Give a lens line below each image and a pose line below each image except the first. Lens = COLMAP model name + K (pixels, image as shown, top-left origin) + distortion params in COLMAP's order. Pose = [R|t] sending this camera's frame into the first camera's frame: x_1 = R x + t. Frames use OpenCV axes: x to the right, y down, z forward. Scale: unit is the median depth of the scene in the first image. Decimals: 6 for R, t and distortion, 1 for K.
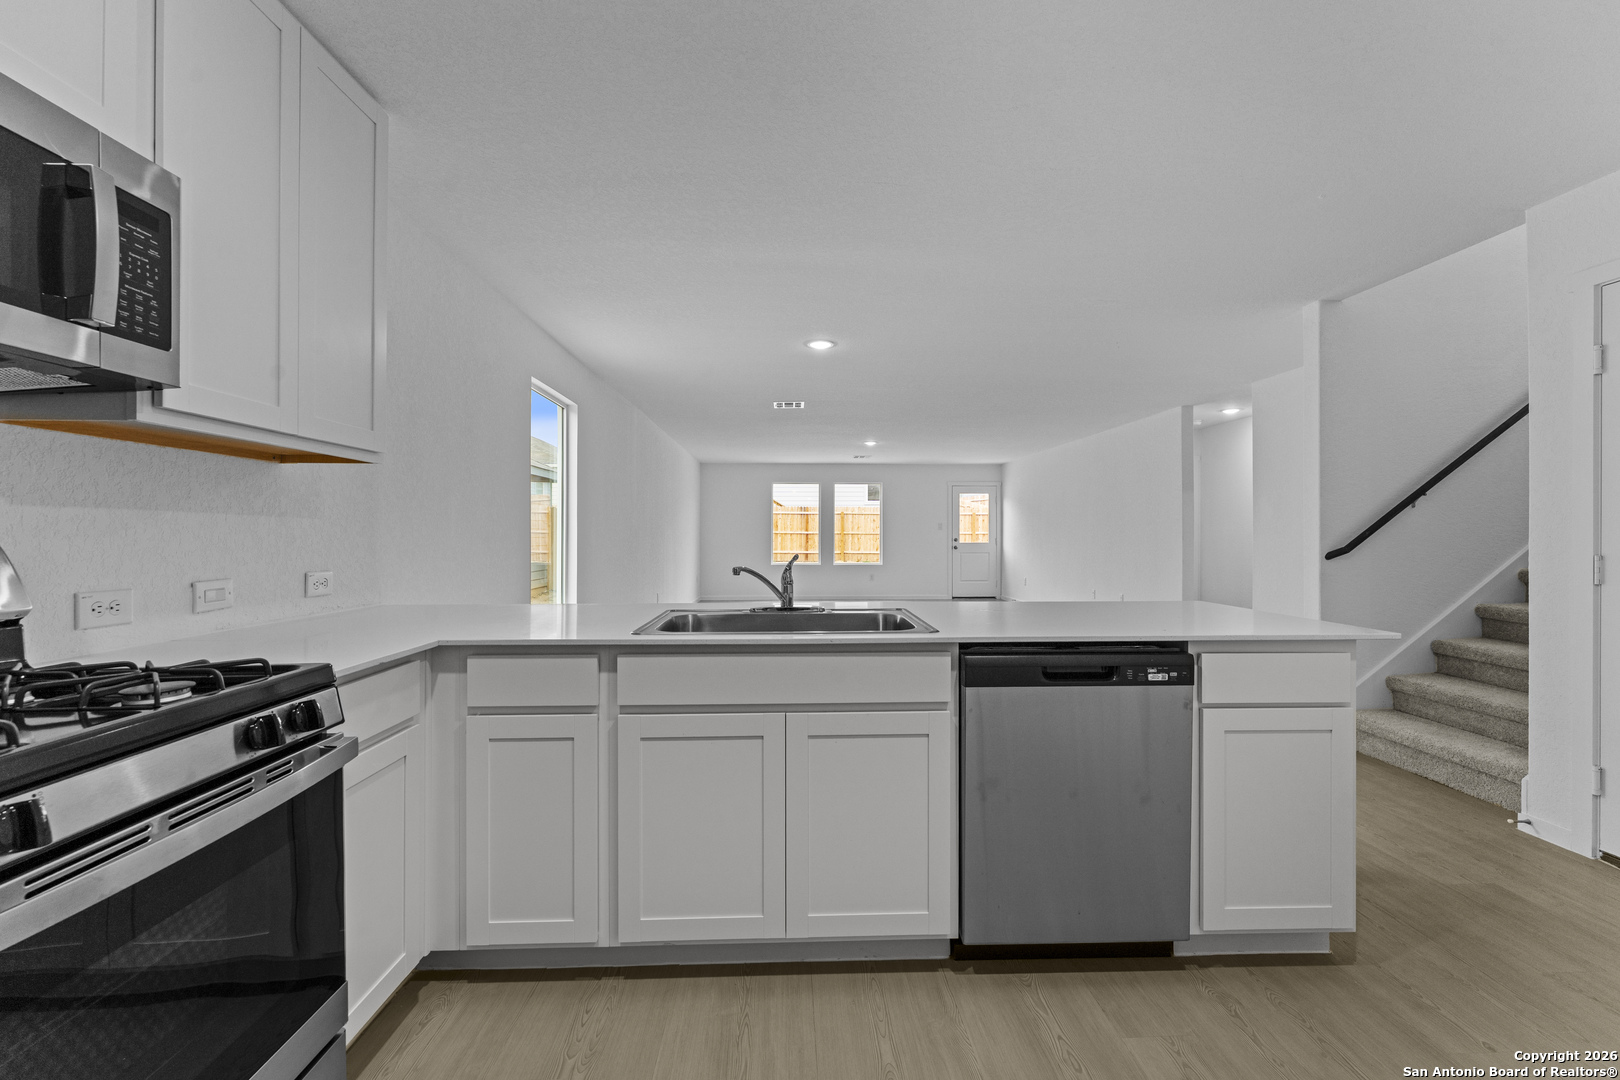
lens RADIAL K [[668.8, 0, 822.9], [0, 668.8, 537.3], [0, 0, 1]] dist [0.000214, 0.000065]
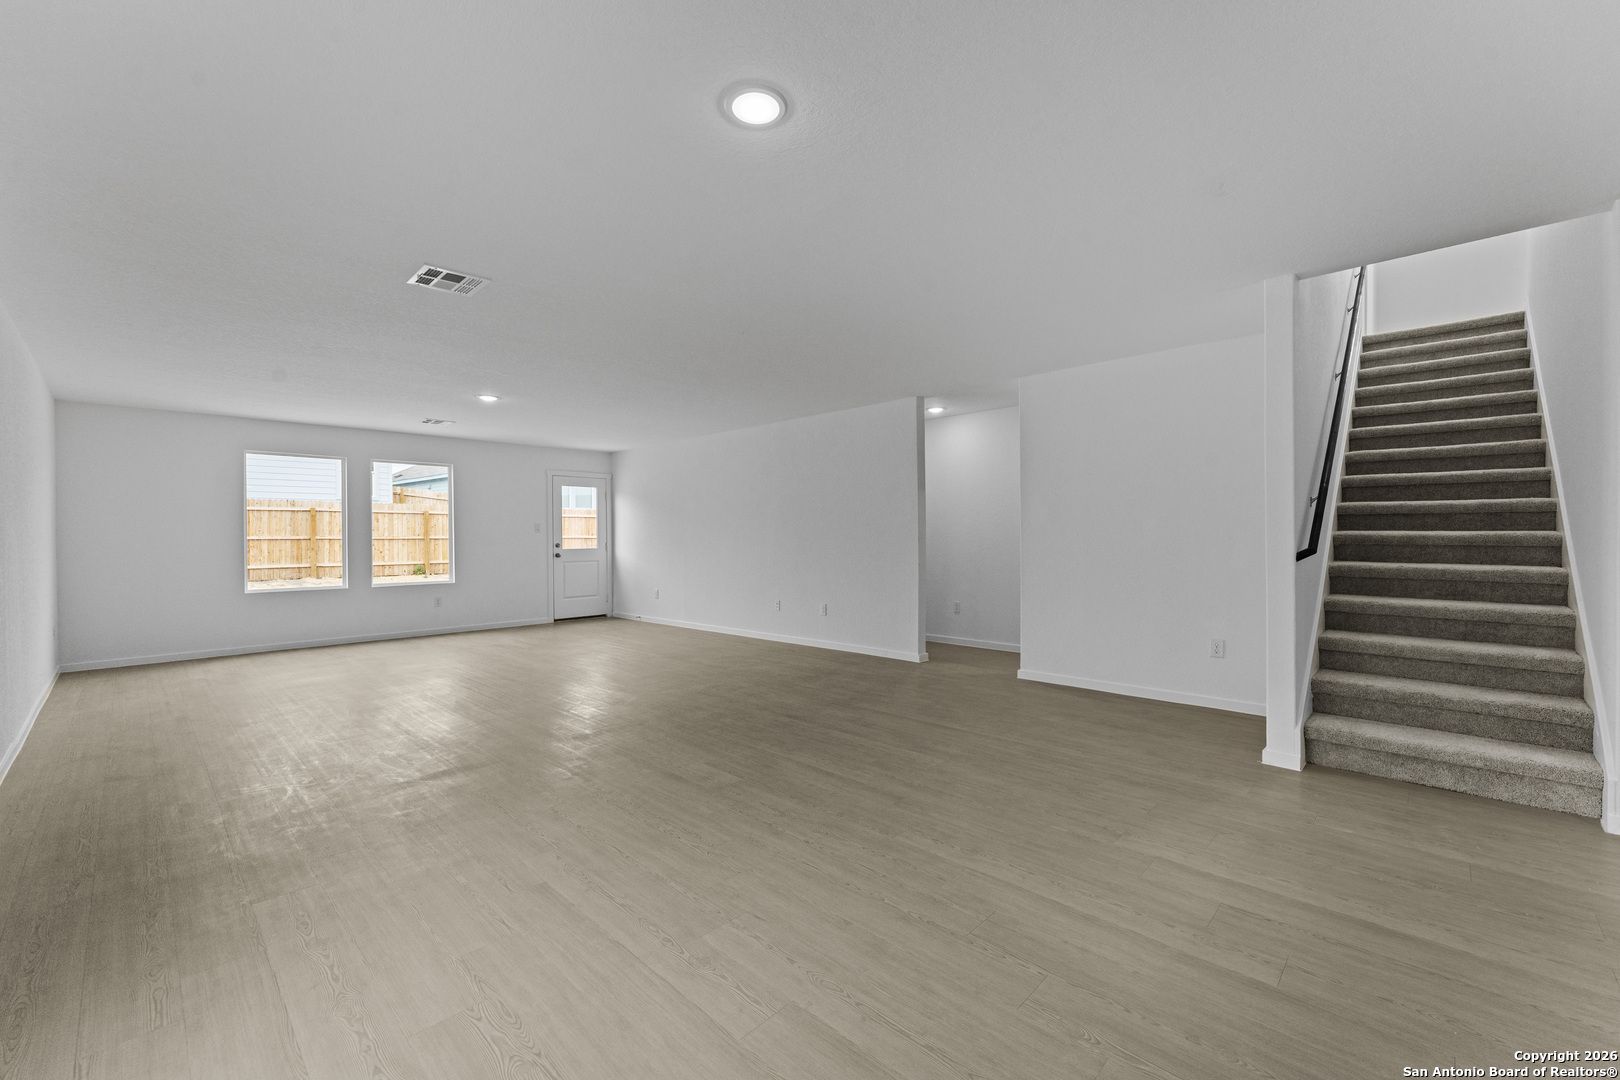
lens RADIAL K [[654.8, 0, 810.0], [0, 654.8, 540.0], [0, 0, 1]] dist [0.002567, -0.000041]
pose [[0.732068, -0.007613, 0.681189, -0.106629], [0.009145, 0.999957, 0.001348, -0.000864], [-0.681170, 0.005242, 0.732106, 0.250537]]
